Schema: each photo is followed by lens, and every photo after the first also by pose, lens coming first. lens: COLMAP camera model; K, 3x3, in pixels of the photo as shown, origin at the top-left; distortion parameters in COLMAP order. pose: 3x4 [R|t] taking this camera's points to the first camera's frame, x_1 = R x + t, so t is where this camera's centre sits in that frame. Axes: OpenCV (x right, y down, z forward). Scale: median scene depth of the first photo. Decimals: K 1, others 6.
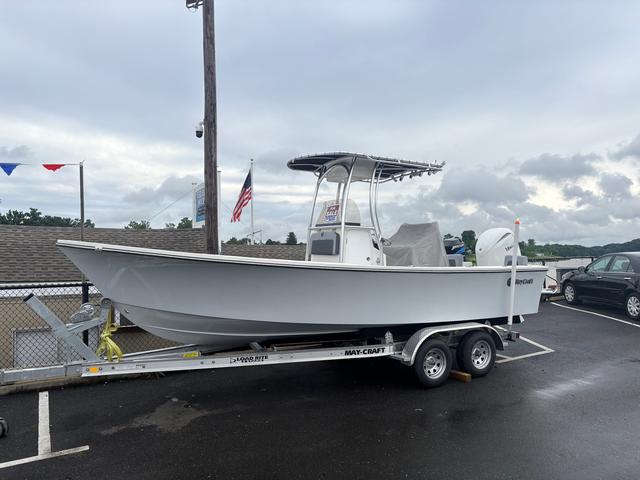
lens RADIAL K [[484.2, 0, 339.5], [0, 484.2, 239.3], [0, 0, 1]] dist [0.000637, 0.001078]
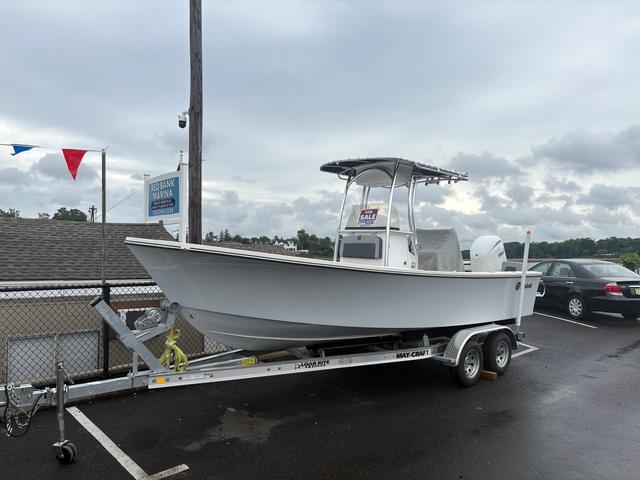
lens RADIAL K [[484.2, 0, 339.5], [0, 484.2, 239.3], [0, 0, 1]] dist [0.000637, 0.001078]
pose [[0.976531, 0.029267, 0.213378, -0.296050], [-0.029857, 0.999554, -0.000460, -0.005165], [-0.213296, -0.005921, 0.976970, 0.030201]]
